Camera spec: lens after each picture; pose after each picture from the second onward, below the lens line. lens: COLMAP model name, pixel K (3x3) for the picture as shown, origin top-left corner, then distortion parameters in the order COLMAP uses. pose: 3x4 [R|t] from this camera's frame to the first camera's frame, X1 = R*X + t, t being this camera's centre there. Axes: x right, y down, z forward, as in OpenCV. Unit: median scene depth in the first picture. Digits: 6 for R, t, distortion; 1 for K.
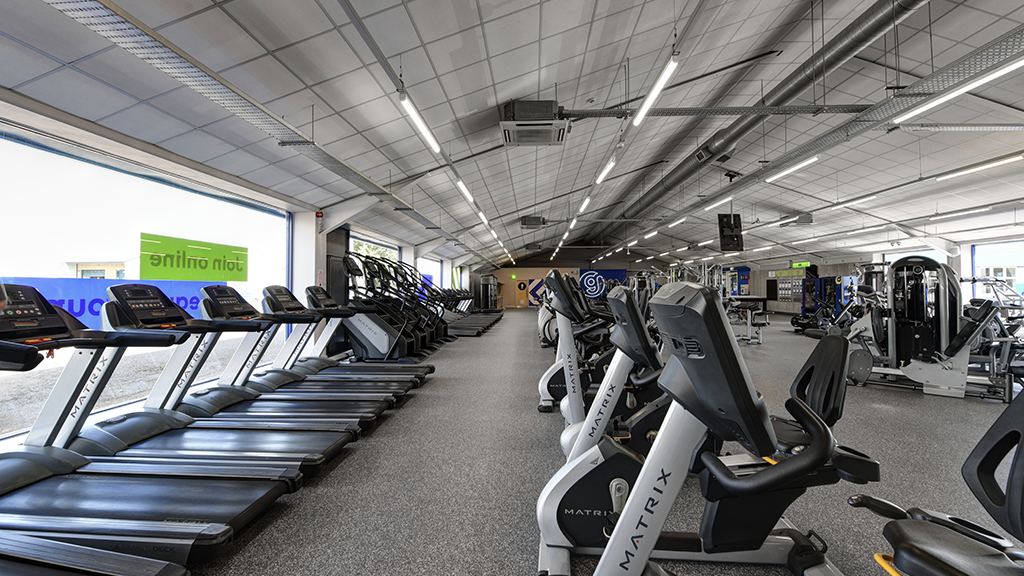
lens RADIAL K [[432.5, 0, 510.5], [0, 432.5, 289.0], [0, 0, 1]] dist [-0.017734, -0.000405]
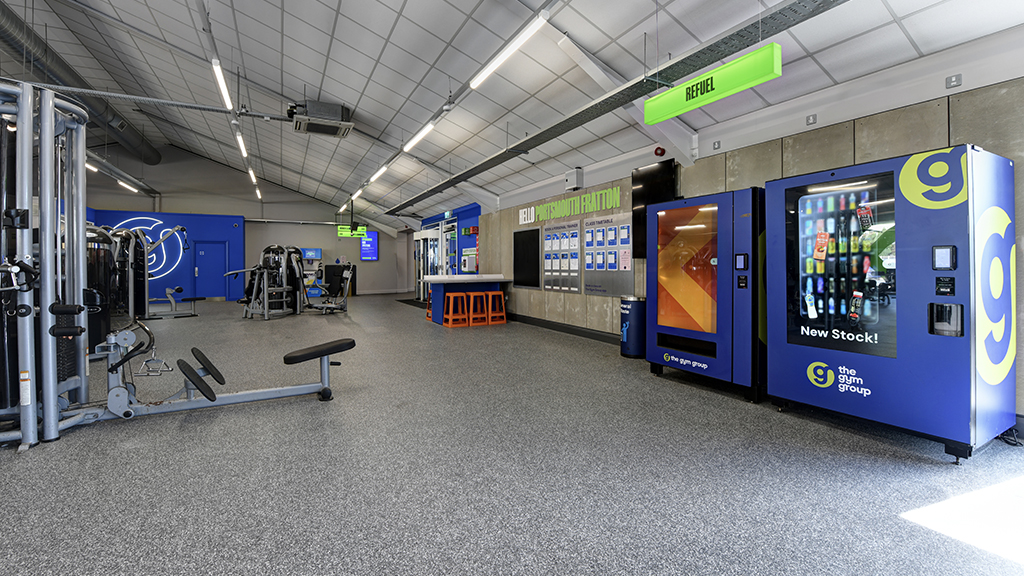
lens RADIAL K [[432.5, 0, 513.9], [0, 432.5, 278.4], [0, 0, 1]] dist [-0.017734, -0.000405]
pose [[0.858808, -0.015585, 0.512061, 0.580988], [0.000211, 0.999548, 0.030068, 0.010953], [-0.512298, -0.025715, 0.858423, 0.976100]]
